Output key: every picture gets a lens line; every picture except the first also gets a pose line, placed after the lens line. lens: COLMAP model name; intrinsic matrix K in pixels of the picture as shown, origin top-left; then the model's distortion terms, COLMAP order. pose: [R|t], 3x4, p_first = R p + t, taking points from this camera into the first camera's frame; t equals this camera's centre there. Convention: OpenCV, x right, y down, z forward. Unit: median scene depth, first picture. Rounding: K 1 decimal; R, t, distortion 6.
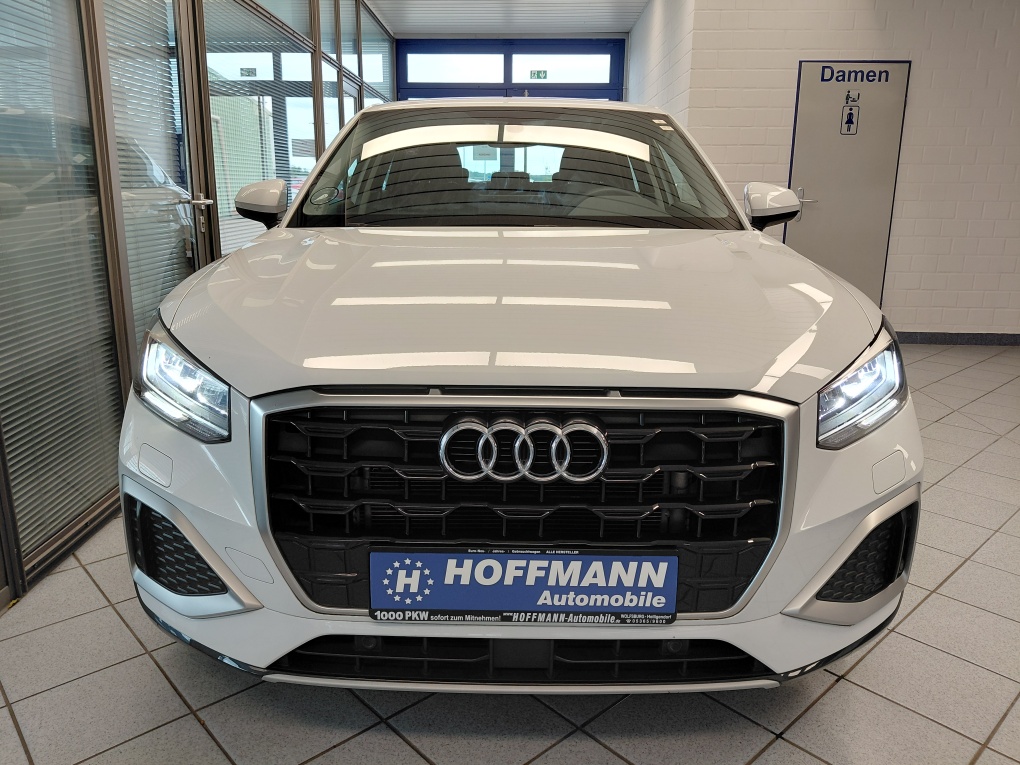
lens RADIAL K [[757.3, 0, 507.9], [0, 757.3, 369.5], [0, 0, 1]] dist [0.099180, -0.195848]
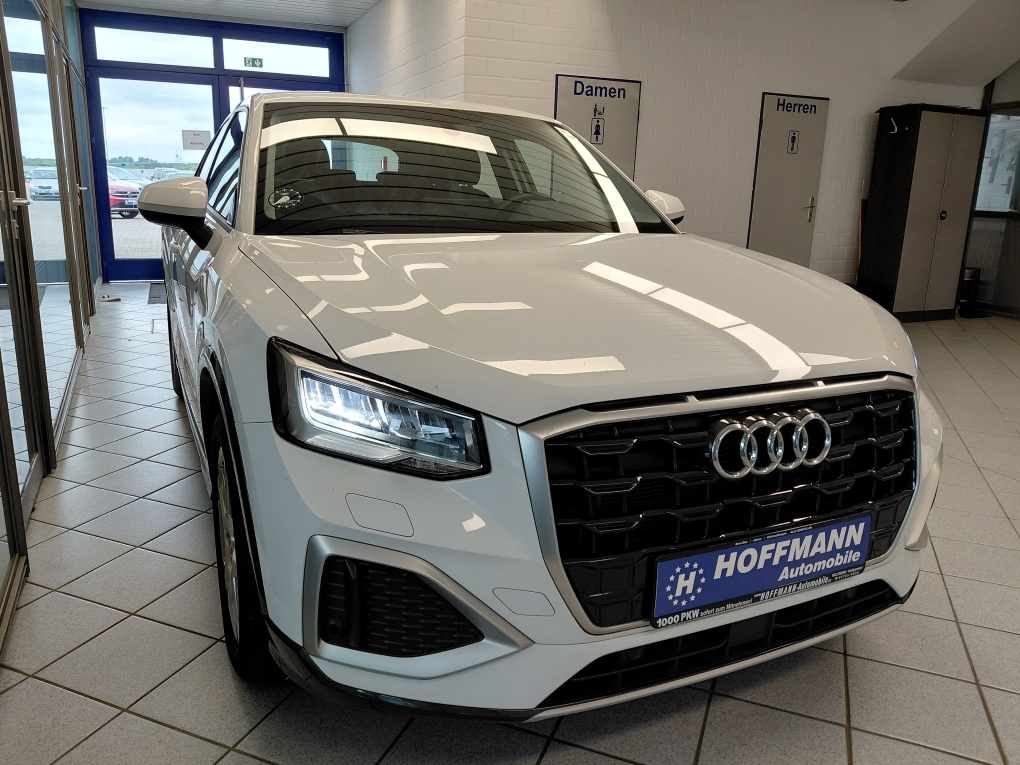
lens RADIAL K [[766.4, 0, 510.0], [0, 766.4, 382.5], [0, 0, 1]] dist [0.004055, -0.039580]
pose [[0.898561, -0.091750, 0.429151, -0.757319], [0.082938, 0.995782, 0.039235, -0.052616], [-0.430941, 0.000338, 0.902380, 0.168922]]
